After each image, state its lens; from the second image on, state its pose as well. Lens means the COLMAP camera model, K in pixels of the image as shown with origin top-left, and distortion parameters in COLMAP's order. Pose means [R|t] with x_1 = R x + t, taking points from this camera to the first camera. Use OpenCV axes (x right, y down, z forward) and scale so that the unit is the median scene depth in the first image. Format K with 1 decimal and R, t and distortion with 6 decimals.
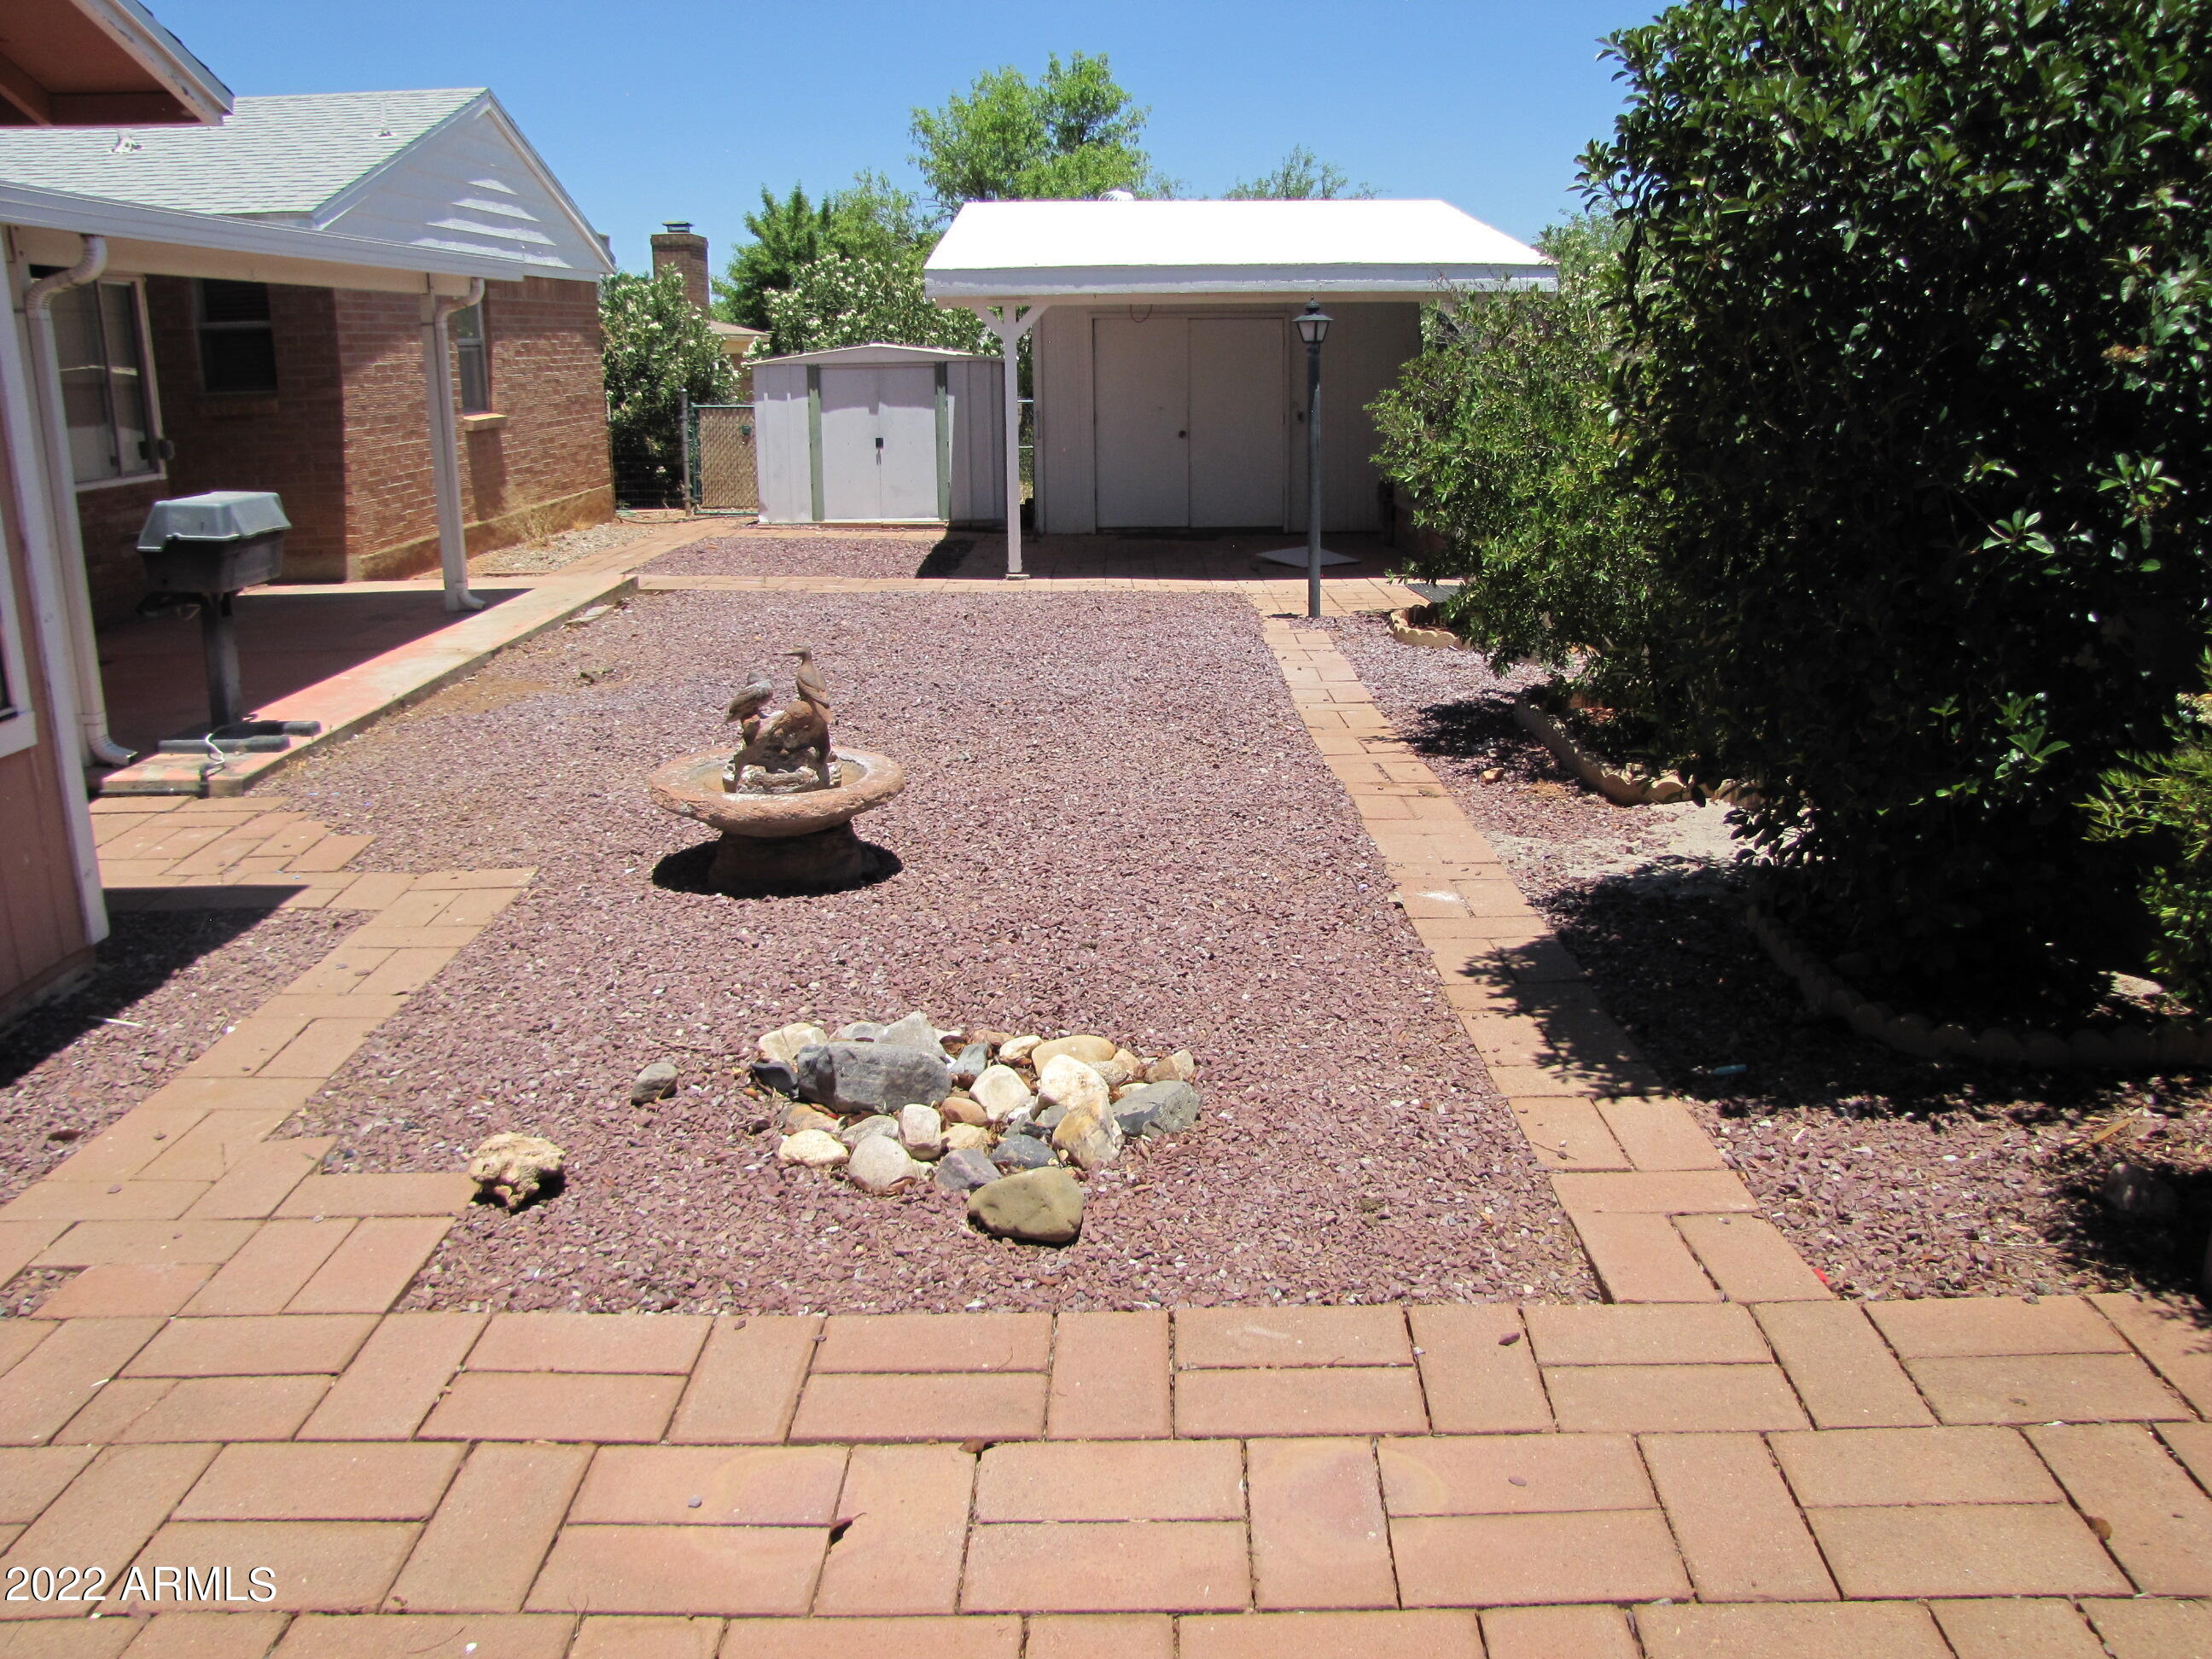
lens RADIAL K [[1860.7, 0, 1161.1], [0, 1860.7, 815.9], [0, 0, 1]] dist [-0.152529, 0.098367]
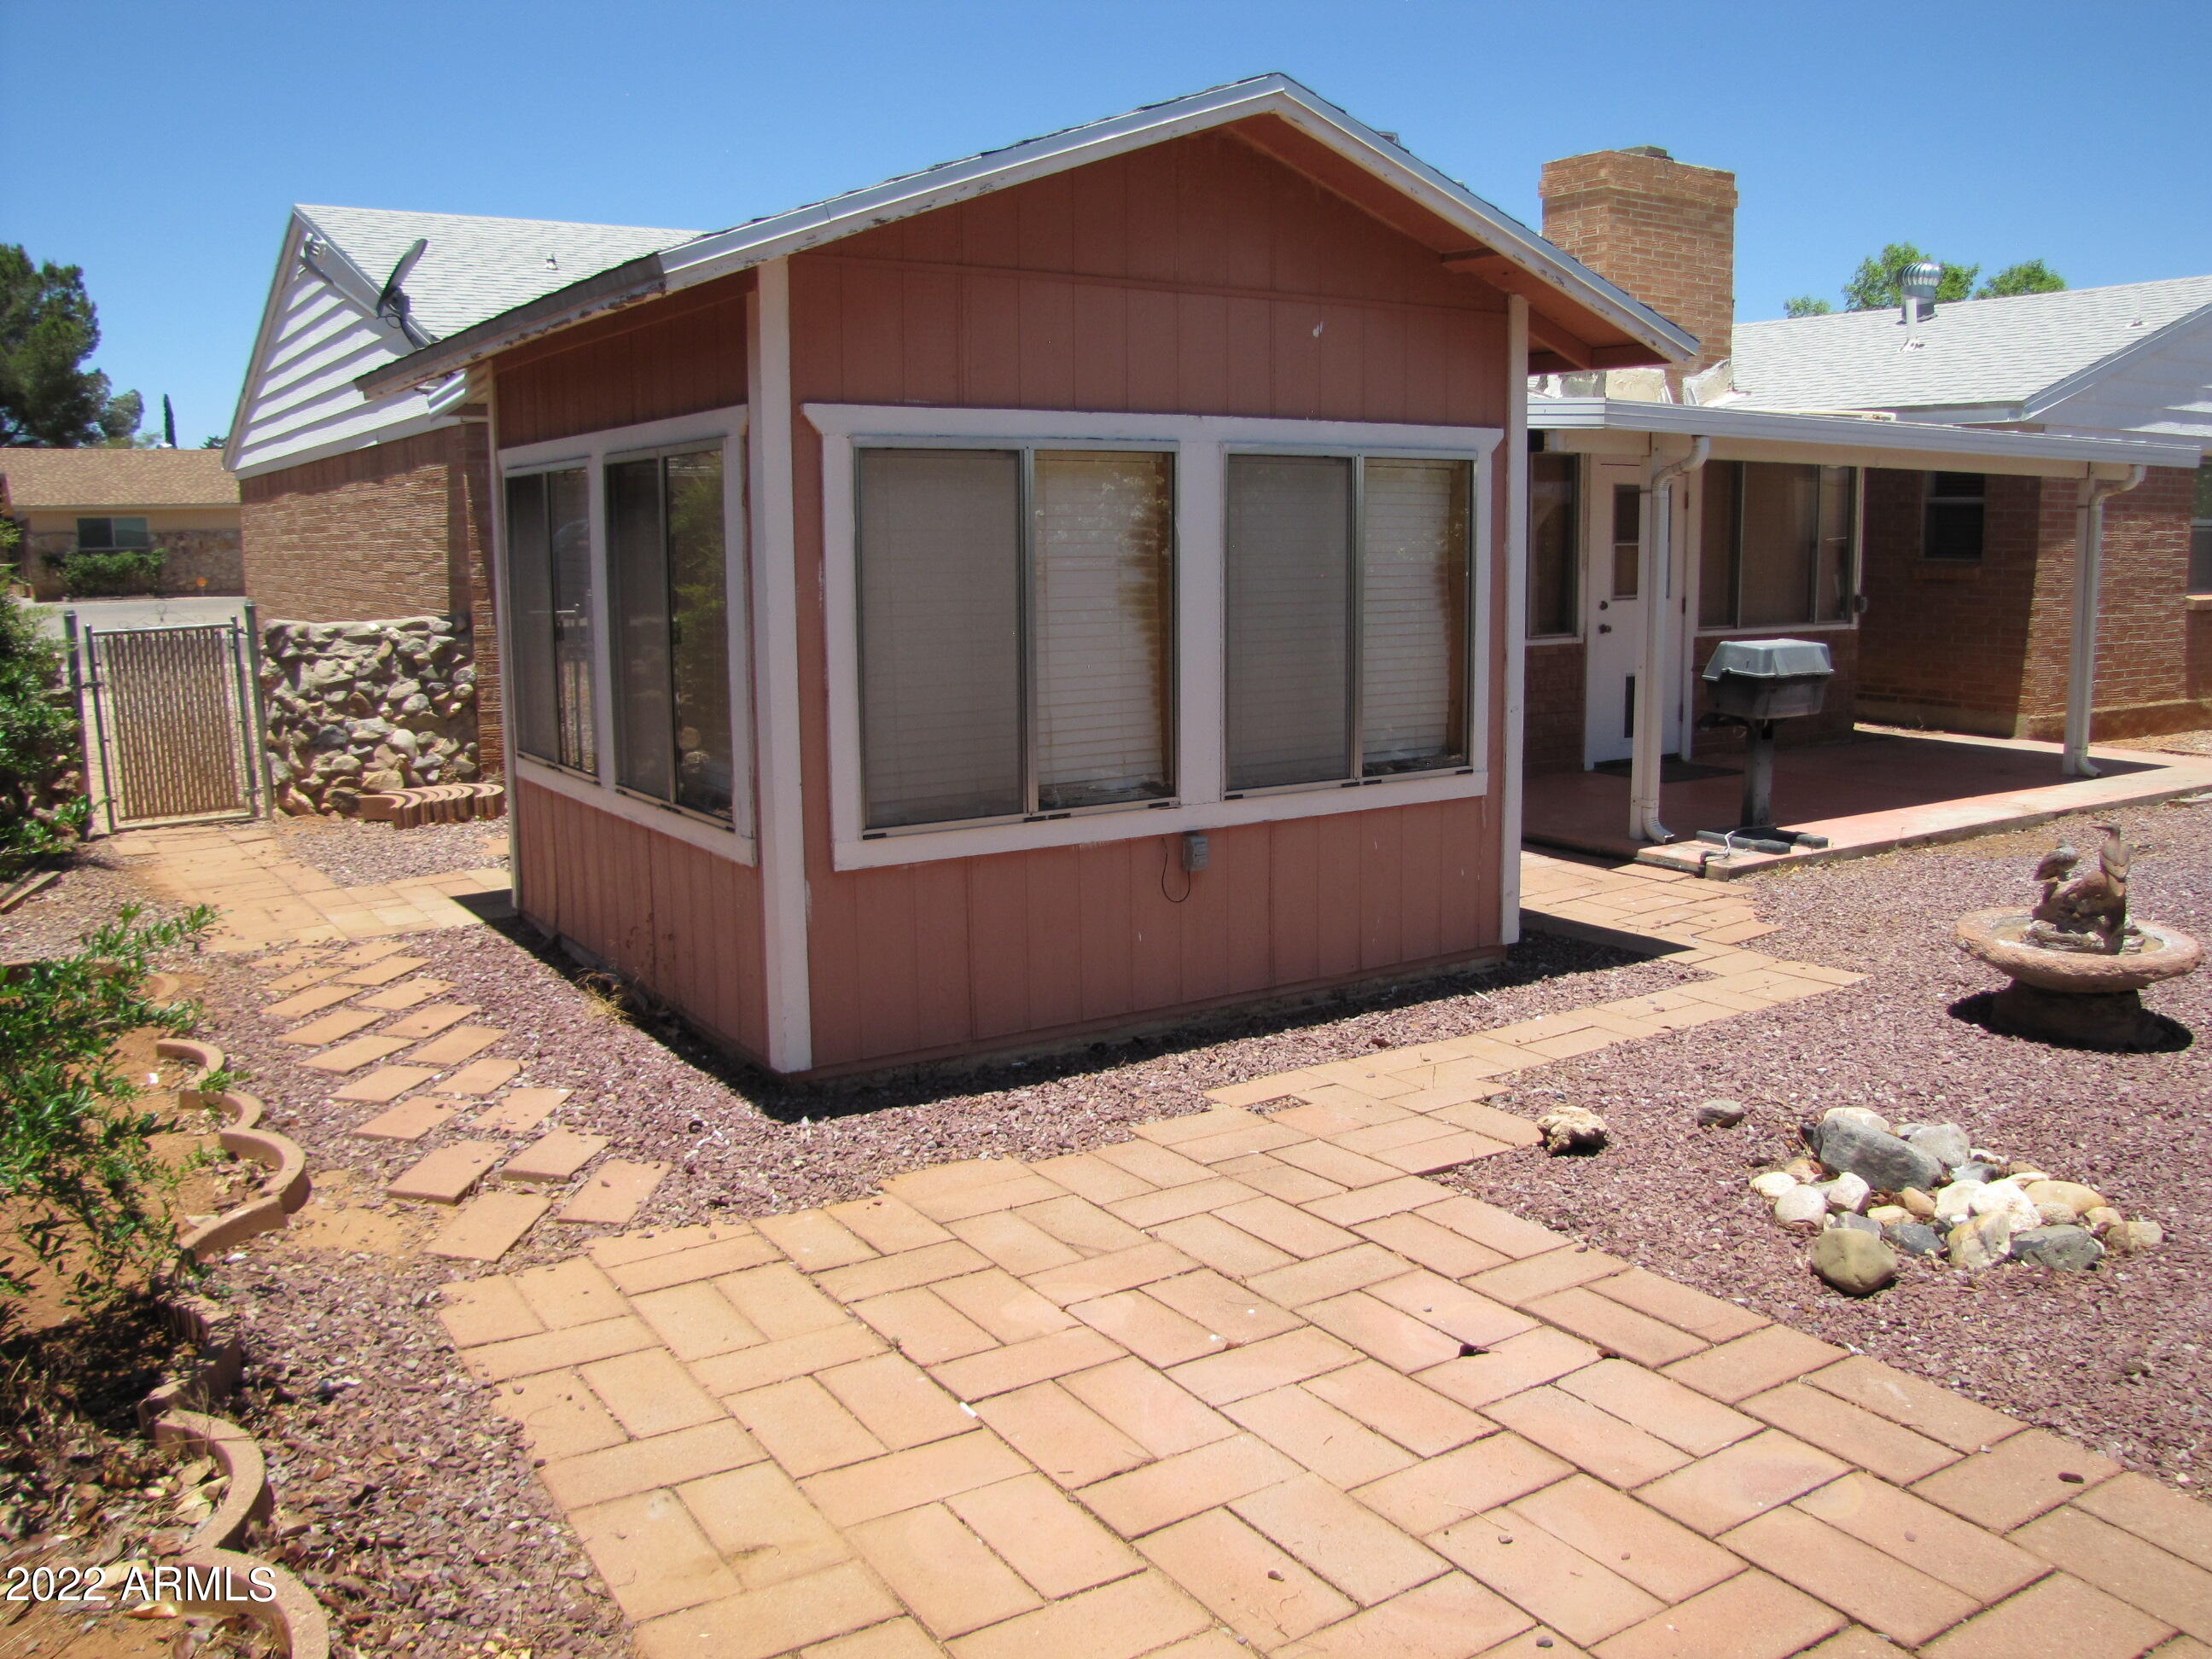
lens RADIAL K [[1860.7, 0, 1114.7], [0, 1860.7, 821.9], [0, 0, 1]] dist [-0.152529, 0.098367]
pose [[0.530655, 0.139985, -0.835948, 0.366202], [-0.210180, 0.977196, 0.030216, -0.001149], [0.821115, 0.159665, 0.547976, -0.045730]]
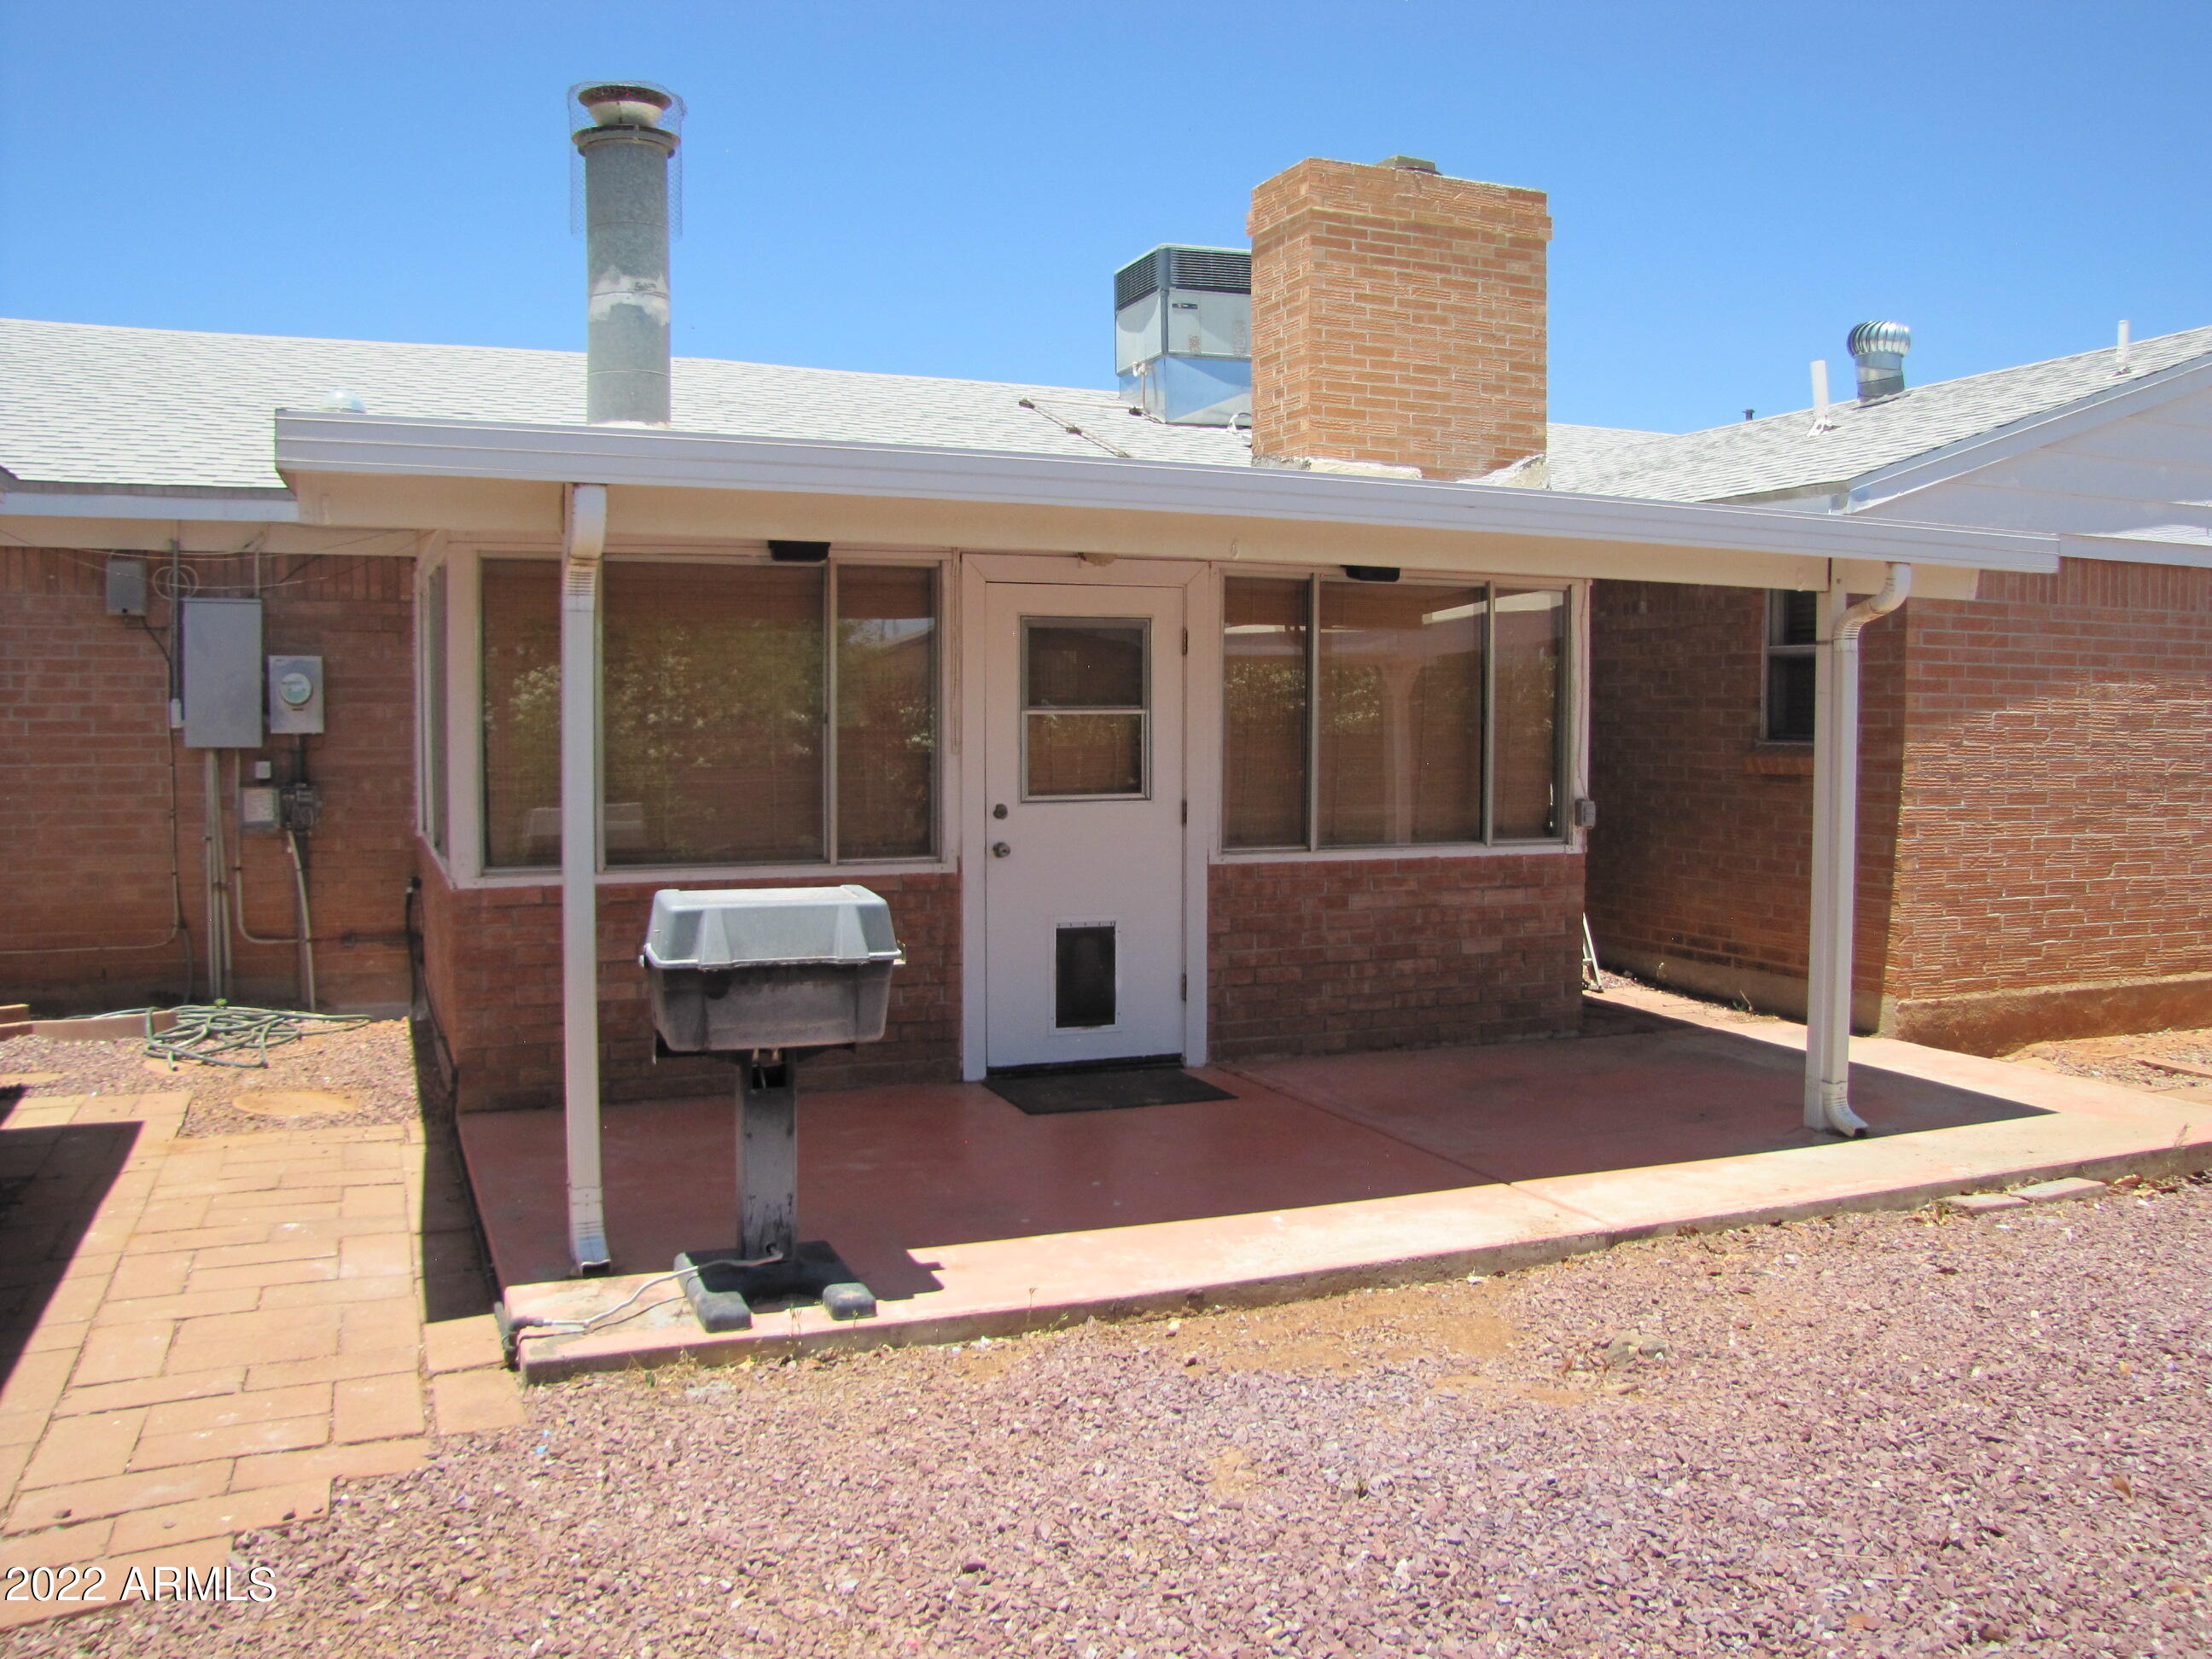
lens RADIAL K [[1860.7, 0, 1103.6], [0, 1860.7, 819.7], [0, 0, 1]] dist [-0.152529, 0.098367]
pose [[0.353630, 0.065424, -0.933095, 0.126105], [-0.241729, 0.970057, -0.023597, -0.262910], [0.903611, 0.233901, 0.358856, 1.060460]]
